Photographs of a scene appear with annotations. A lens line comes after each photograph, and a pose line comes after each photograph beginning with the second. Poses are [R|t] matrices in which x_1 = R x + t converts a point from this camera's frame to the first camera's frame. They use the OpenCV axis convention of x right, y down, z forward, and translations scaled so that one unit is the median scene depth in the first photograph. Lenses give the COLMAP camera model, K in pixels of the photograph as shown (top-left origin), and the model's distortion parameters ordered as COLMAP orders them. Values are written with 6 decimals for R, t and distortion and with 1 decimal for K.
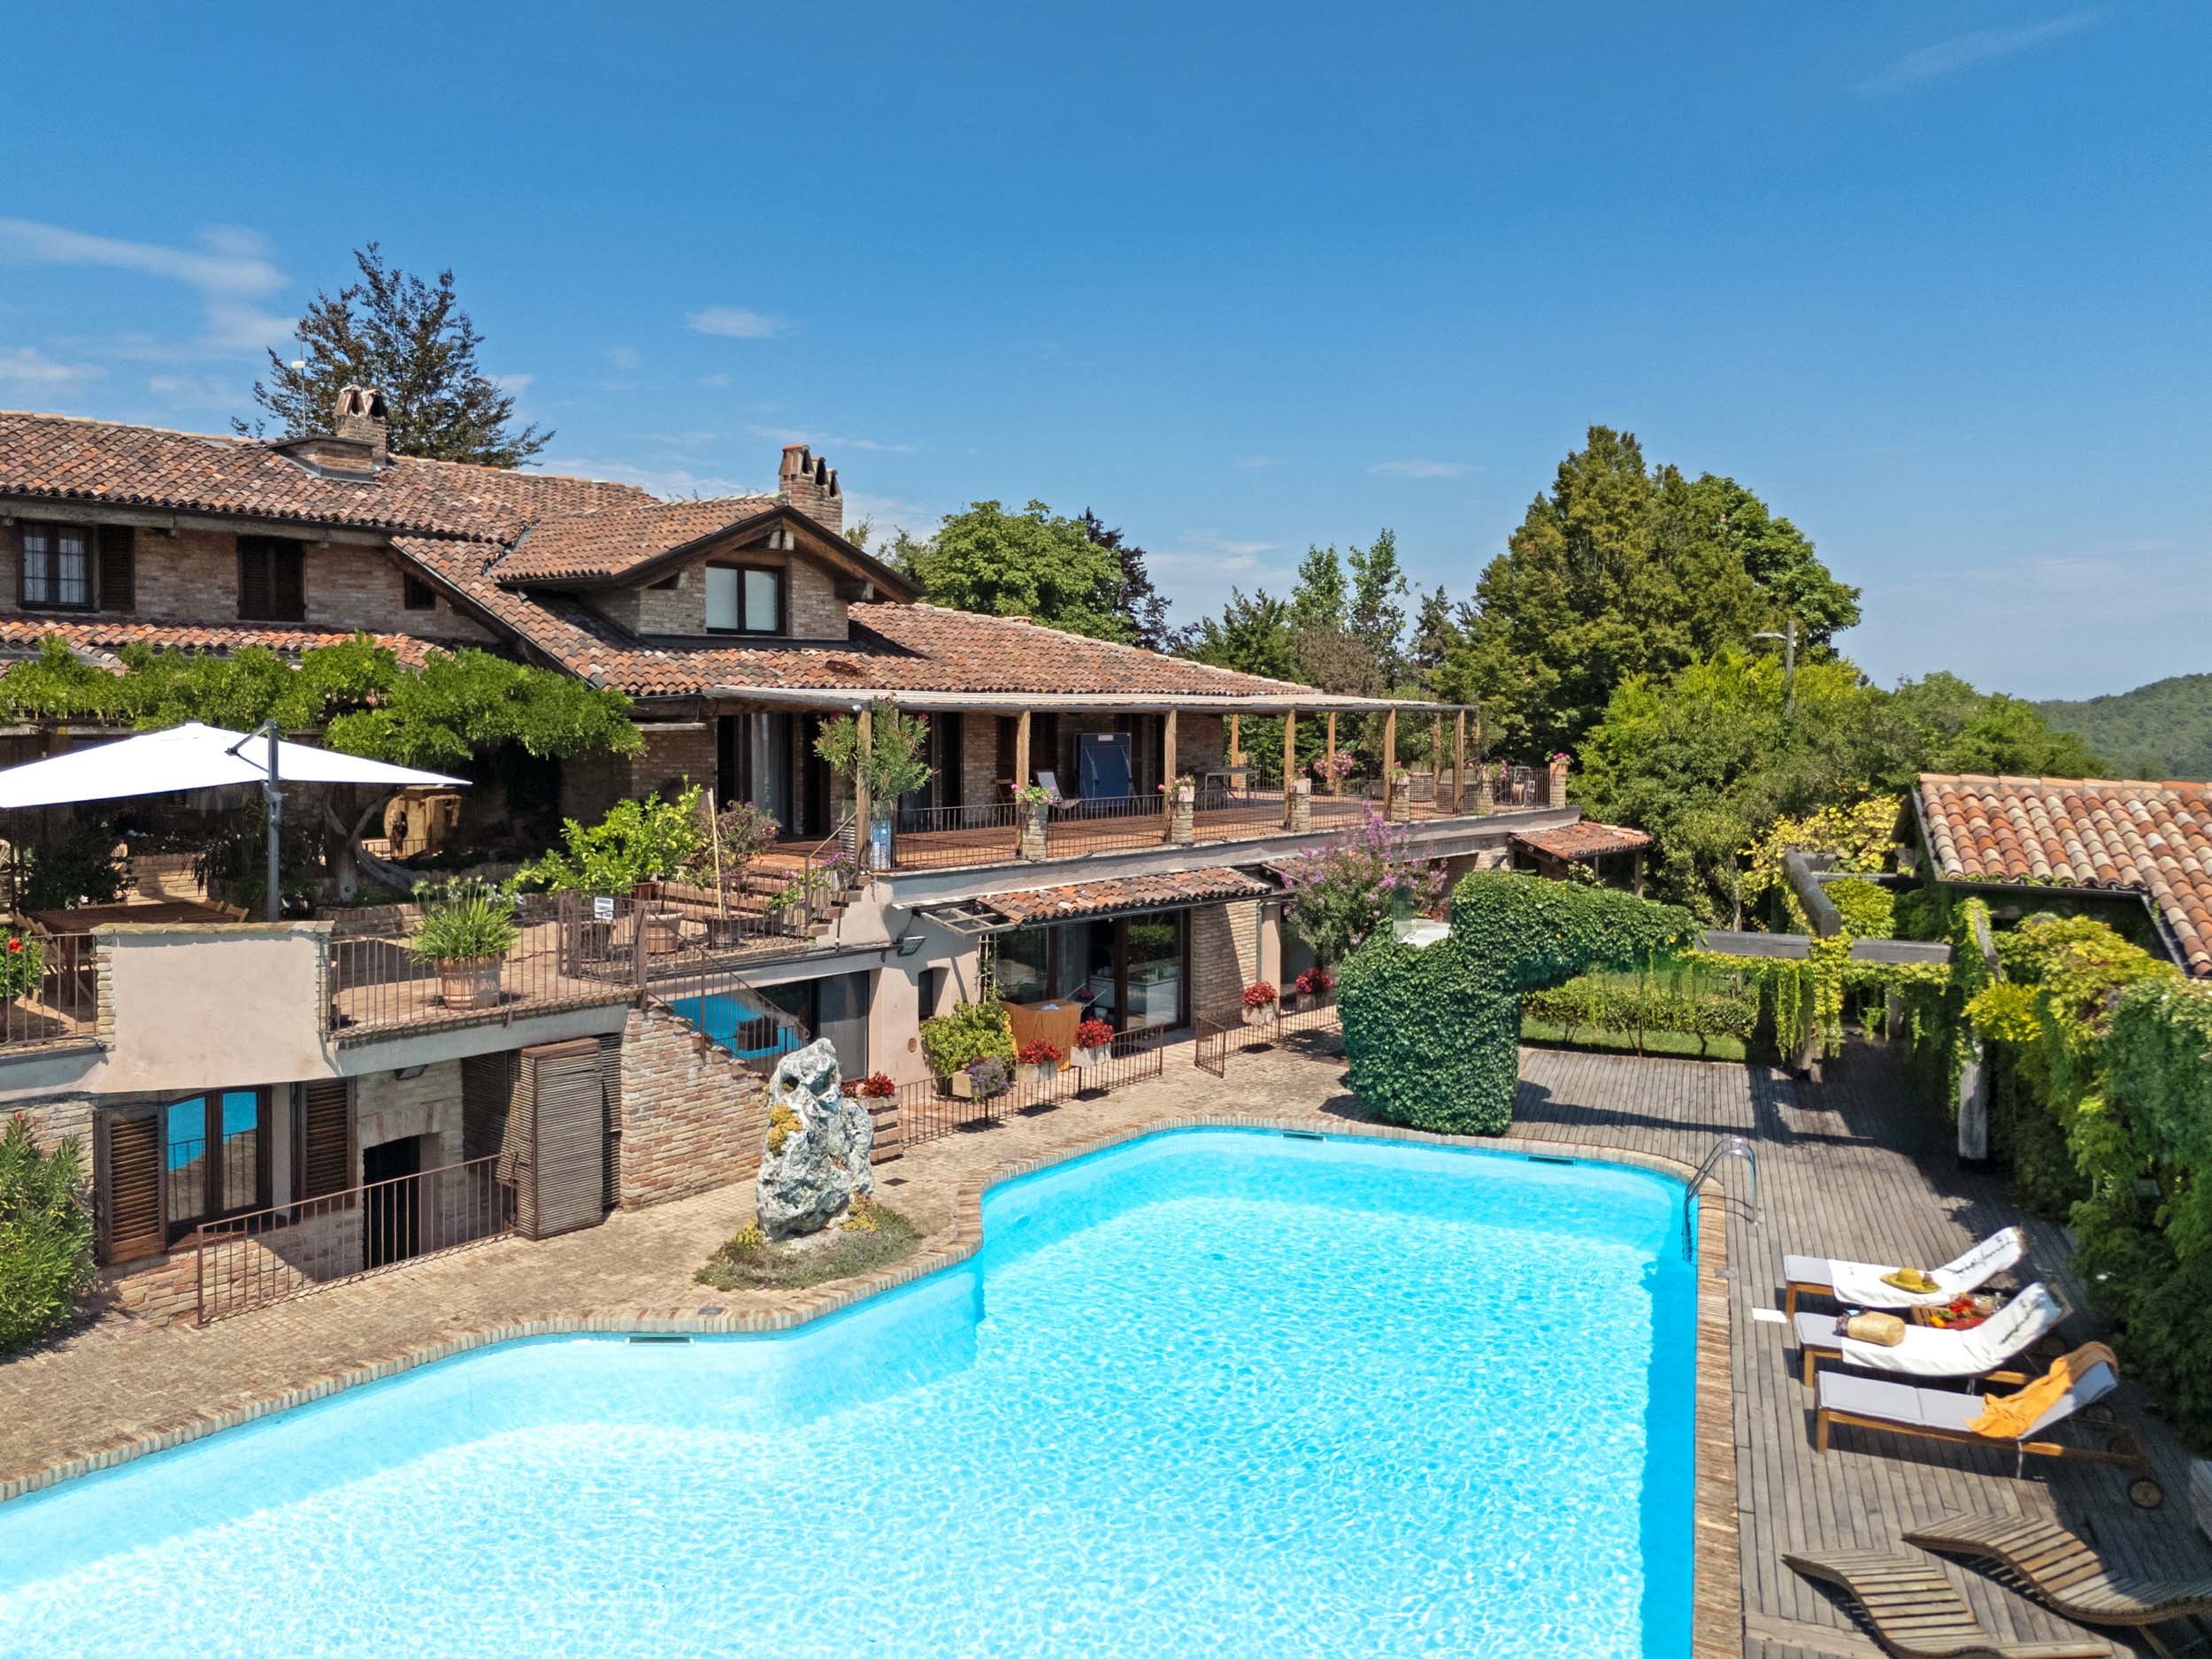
lens RADIAL K [[1796.9, 0, 1106.0], [0, 1796.9, 829.5], [0, 0, 1]] dist [-0.000454, -0.002178]
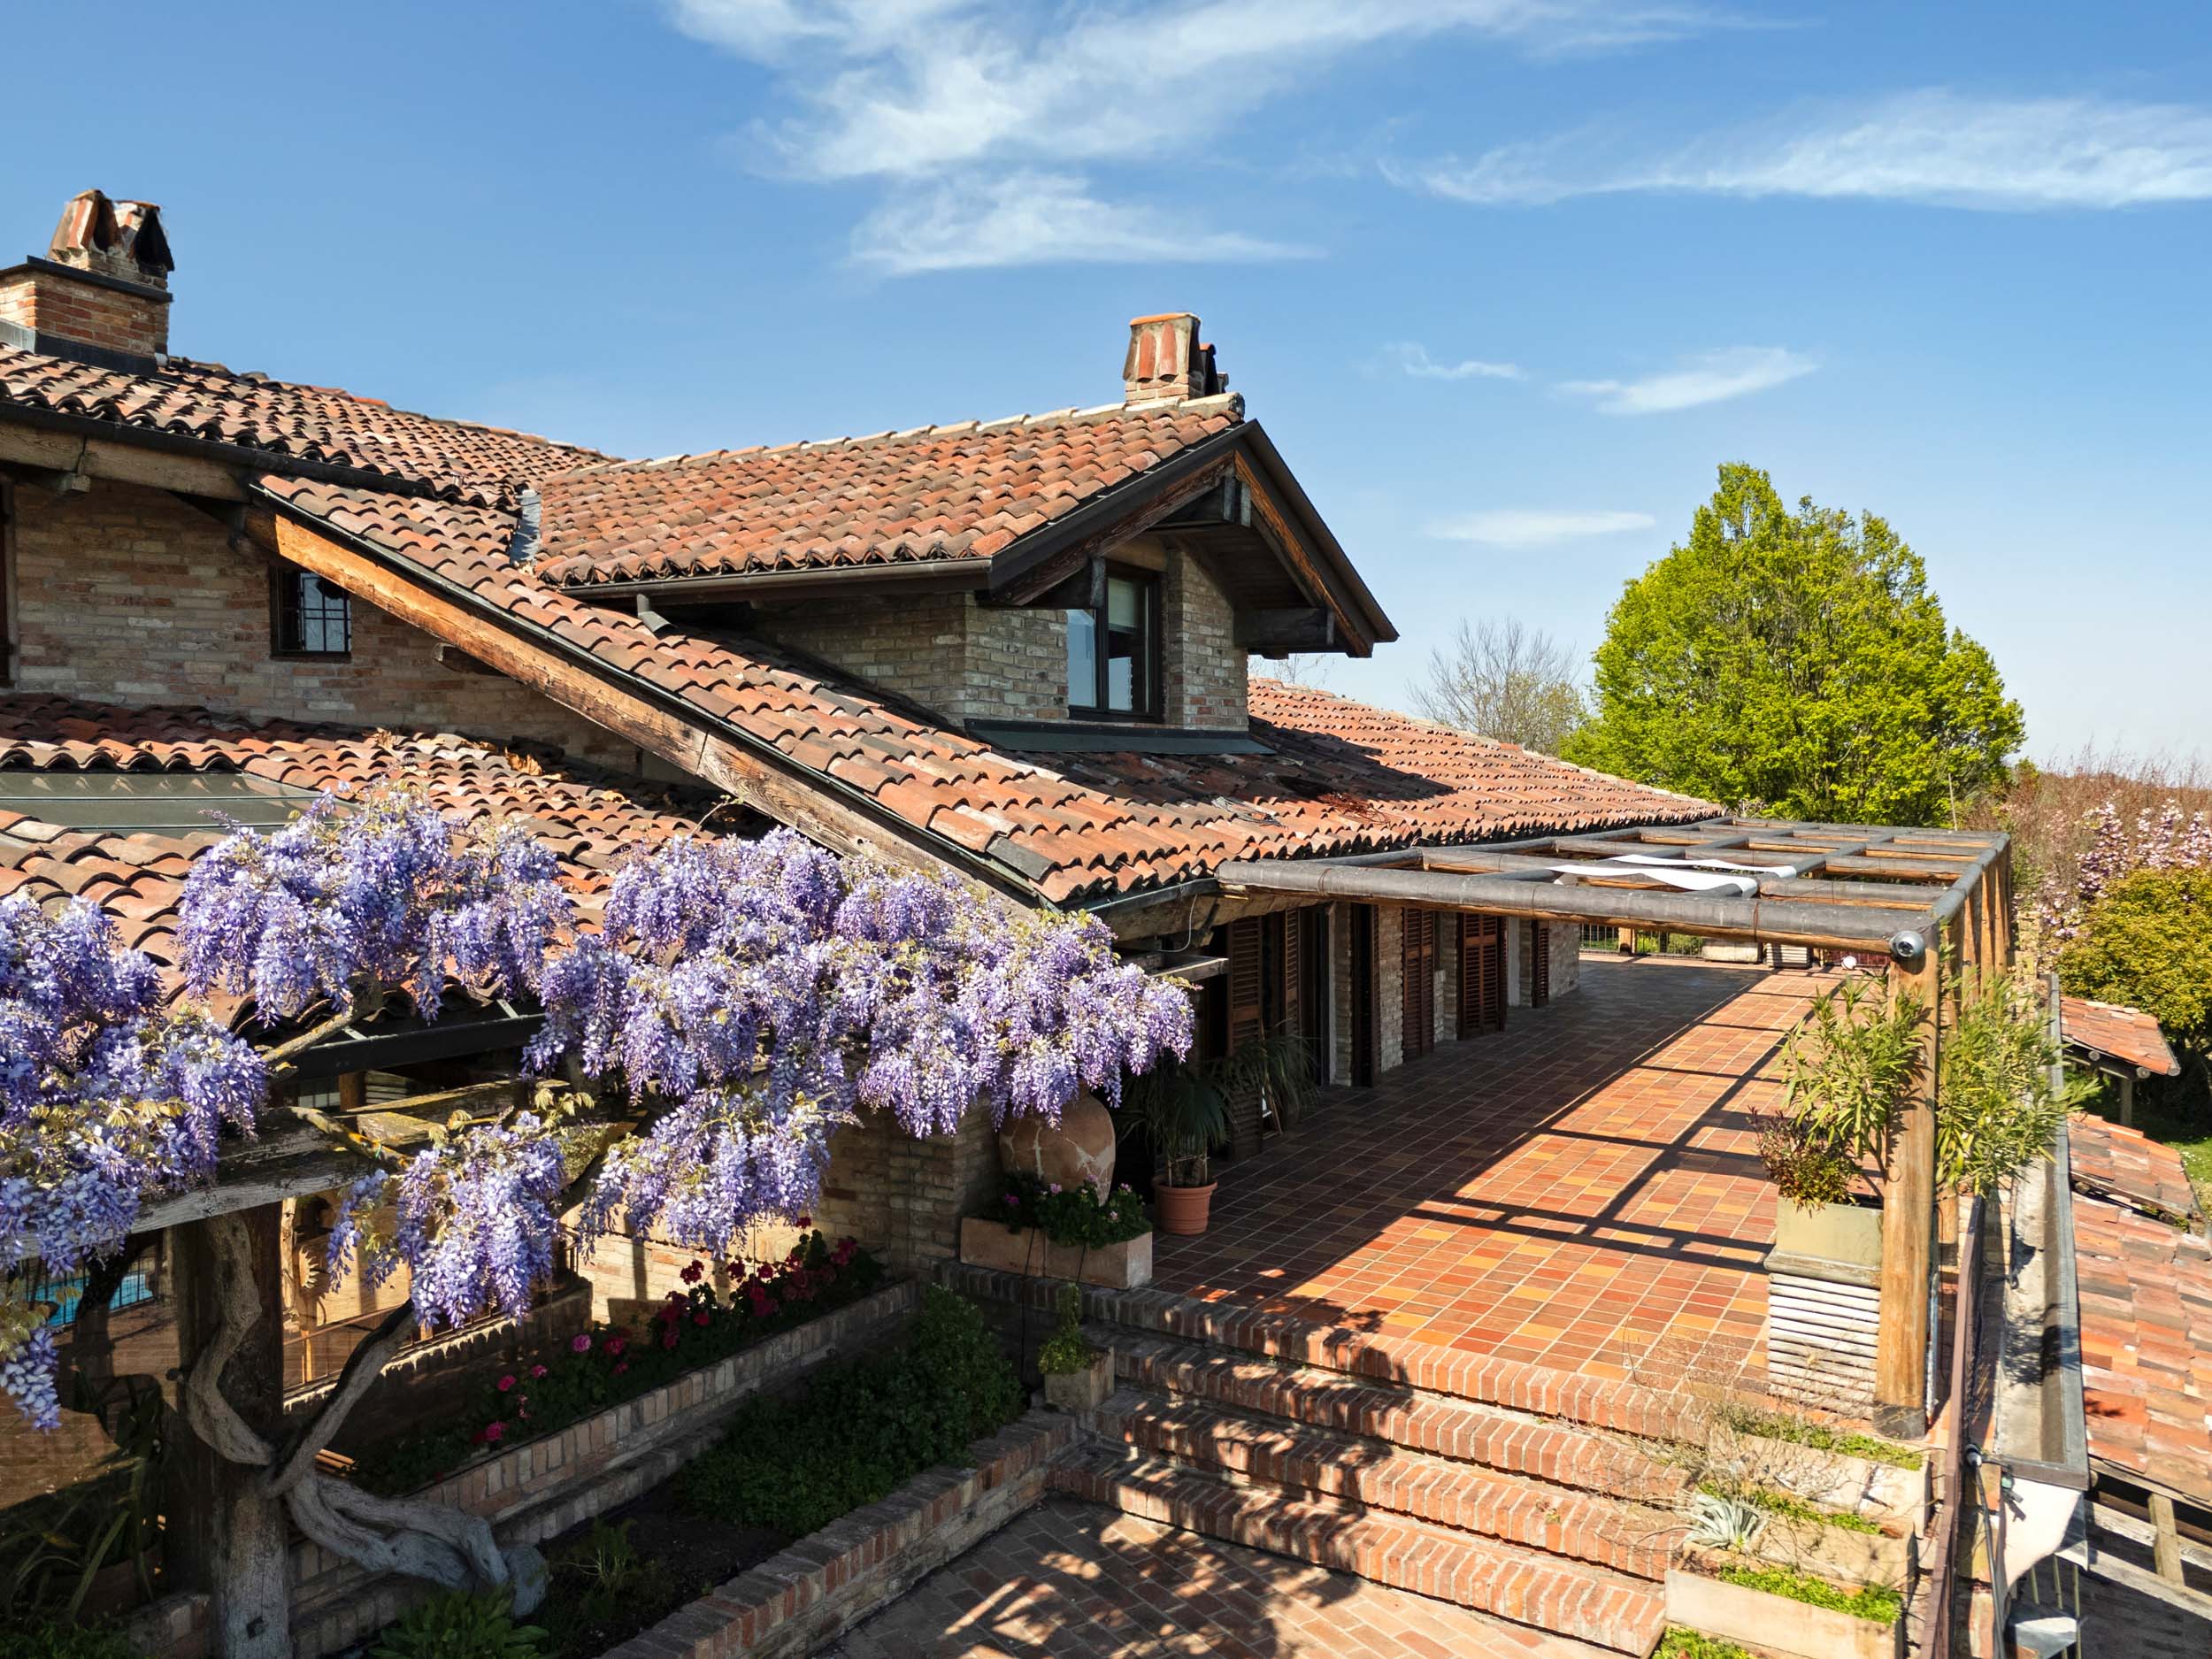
lens RADIAL K [[1796.9, 0, 1106.0], [0, 1796.9, 829.5], [0, 0, 1]] dist [-0.000454, -0.002178]
pose [[0.981941, -0.014020, 0.188669, -0.293664], [0.023839, 0.998471, -0.049875, -0.062901], [-0.187681, 0.053472, 0.980773, 0.594452]]
